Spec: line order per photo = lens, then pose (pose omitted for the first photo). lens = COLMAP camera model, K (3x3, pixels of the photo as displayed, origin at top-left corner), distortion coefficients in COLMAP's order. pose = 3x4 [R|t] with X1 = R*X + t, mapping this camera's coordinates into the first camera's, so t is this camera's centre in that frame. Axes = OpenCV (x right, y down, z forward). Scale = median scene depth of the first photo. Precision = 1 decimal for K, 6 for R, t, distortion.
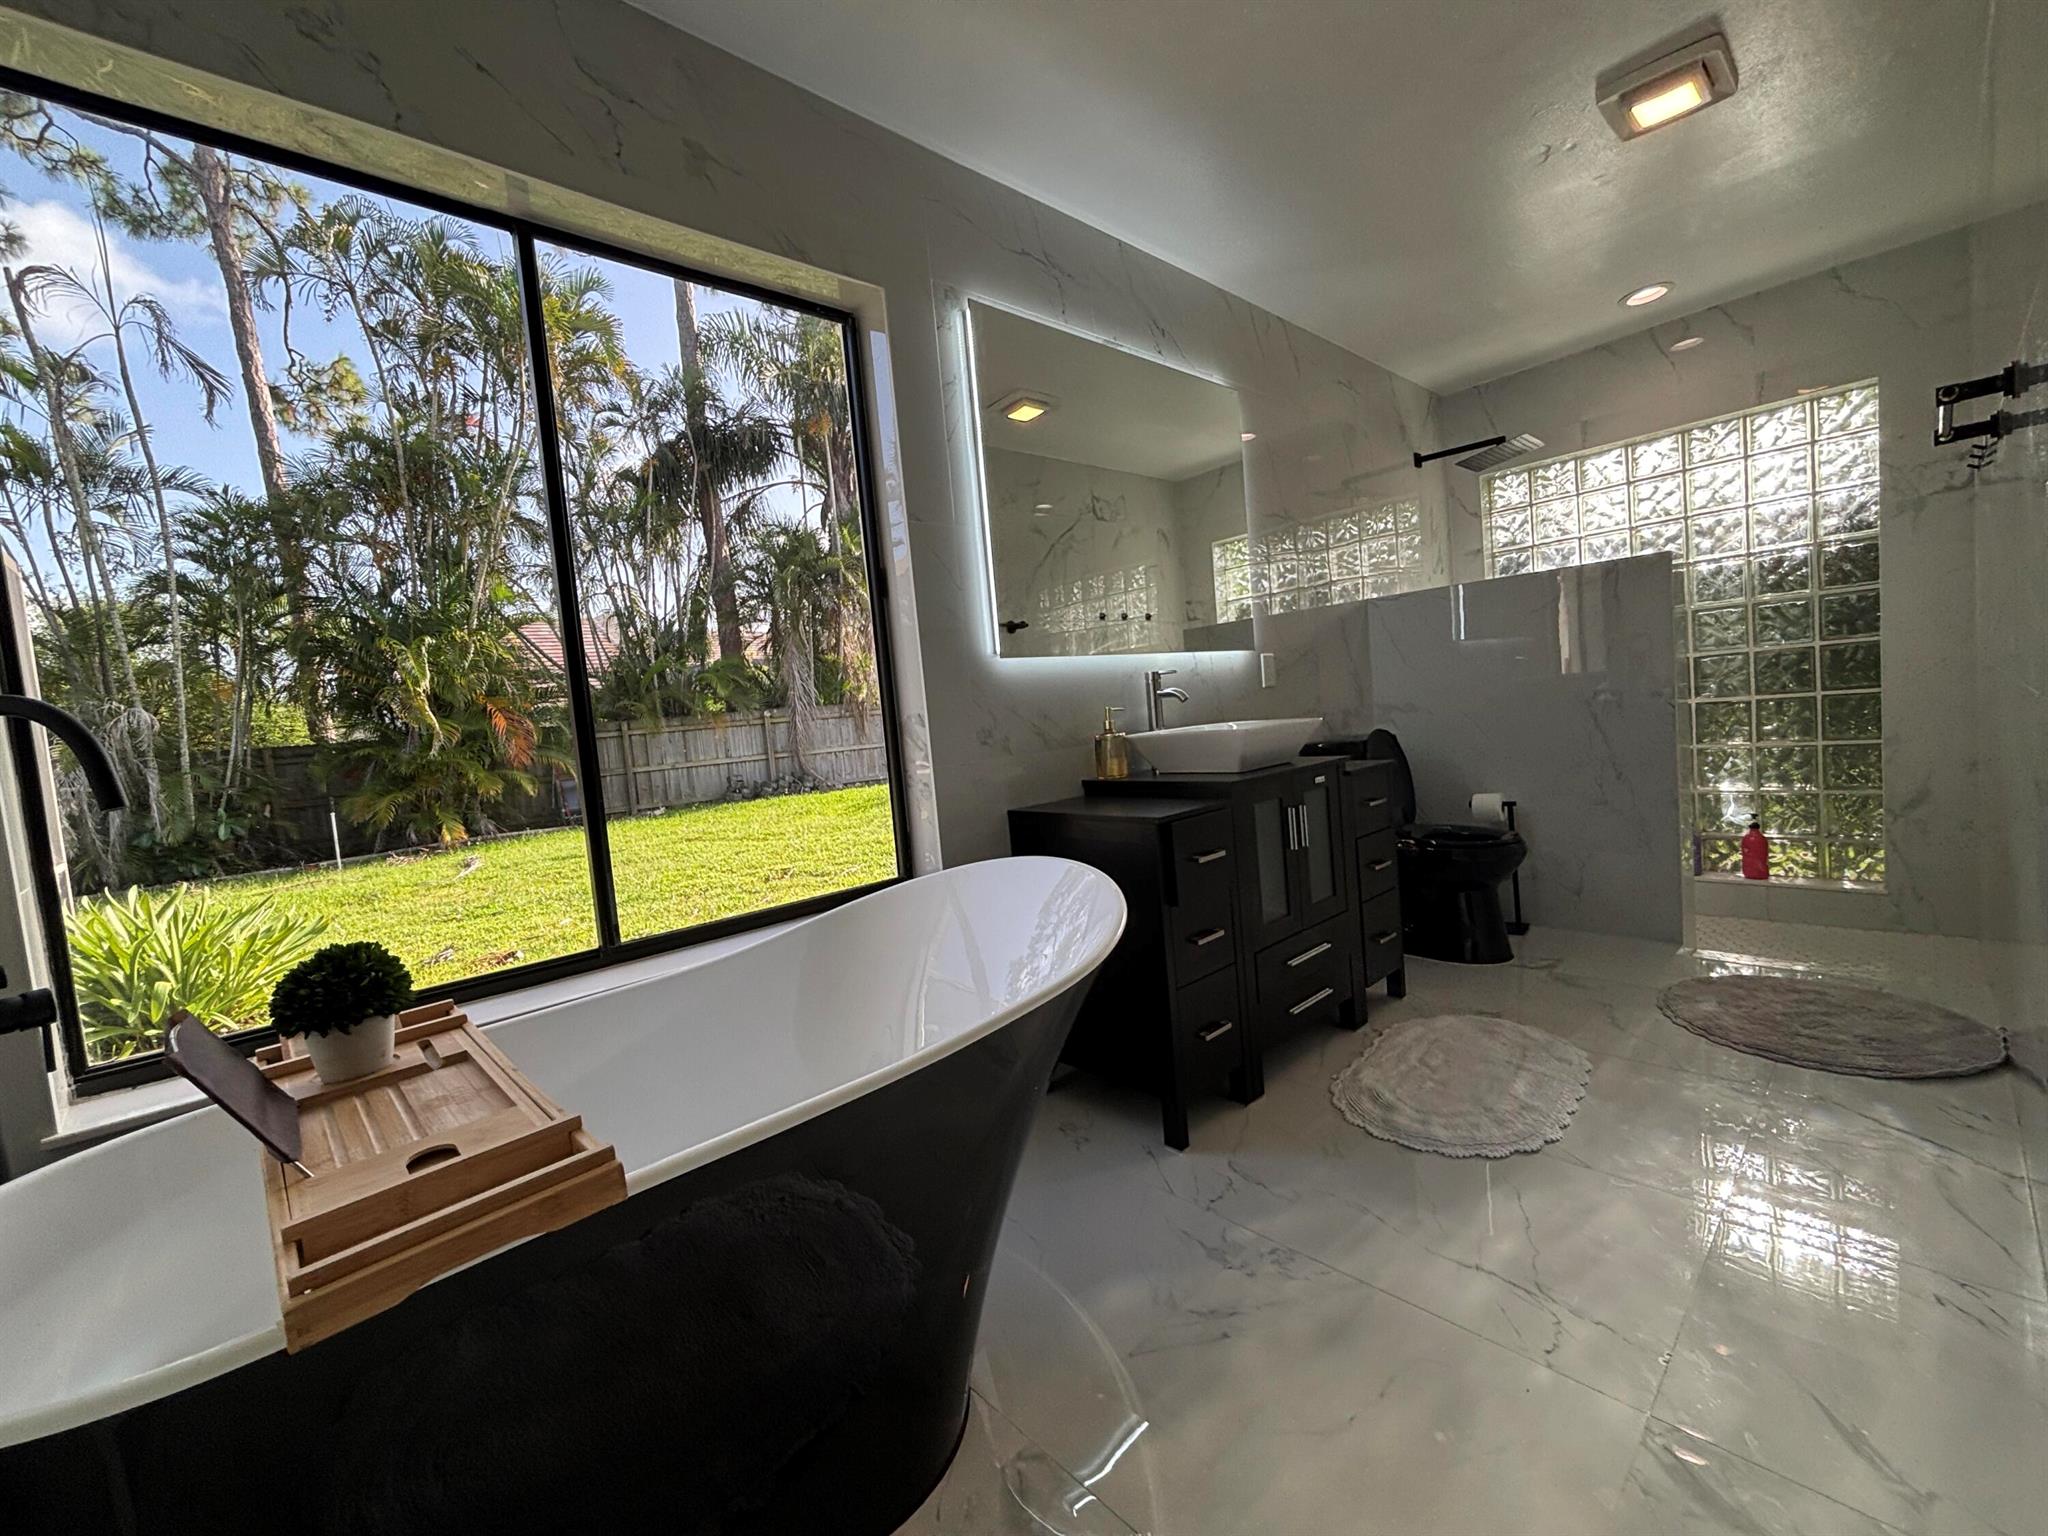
lens RADIAL K [[819.7, 0, 995.1], [0, 819.7, 770.9], [0, 0, 1]] dist [0.014819, 0.000174]
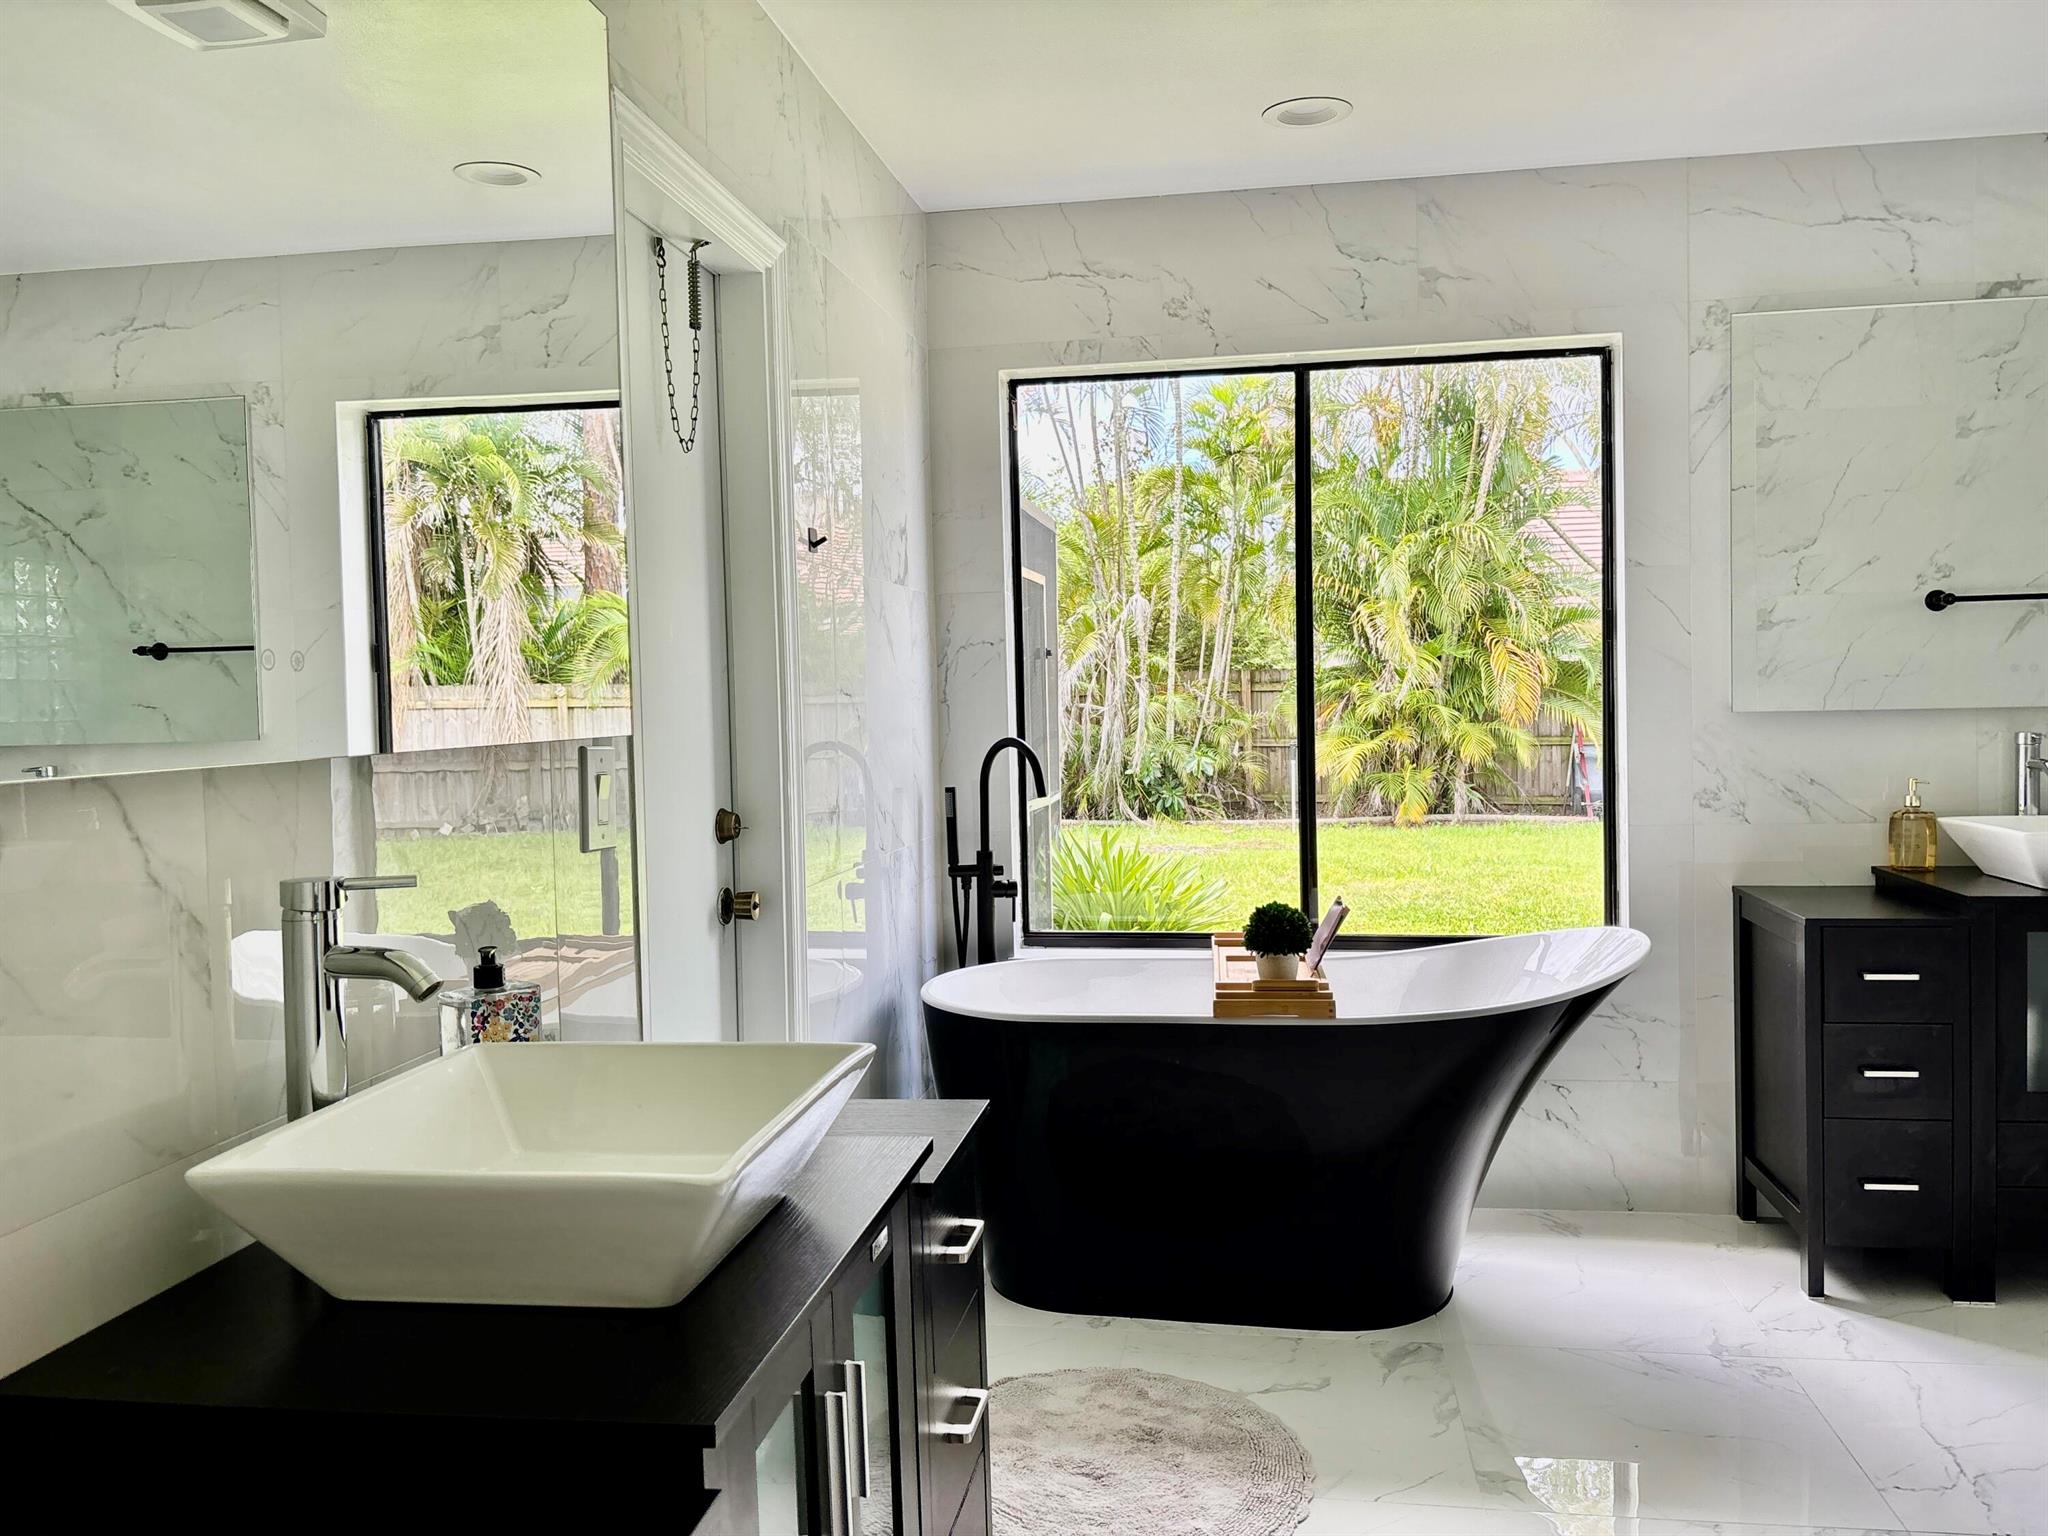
lens RADIAL K [[1564.6, 0, 1023.4], [0, 1564.6, 774.7], [0, 0, 1]] dist [0.079685, -0.000492]
pose [[0.628761, 0.113763, -0.769232, 0.189563], [-0.083346, 0.993401, 0.078790, -0.031758], [0.773119, 0.014573, 0.634094, -0.148936]]
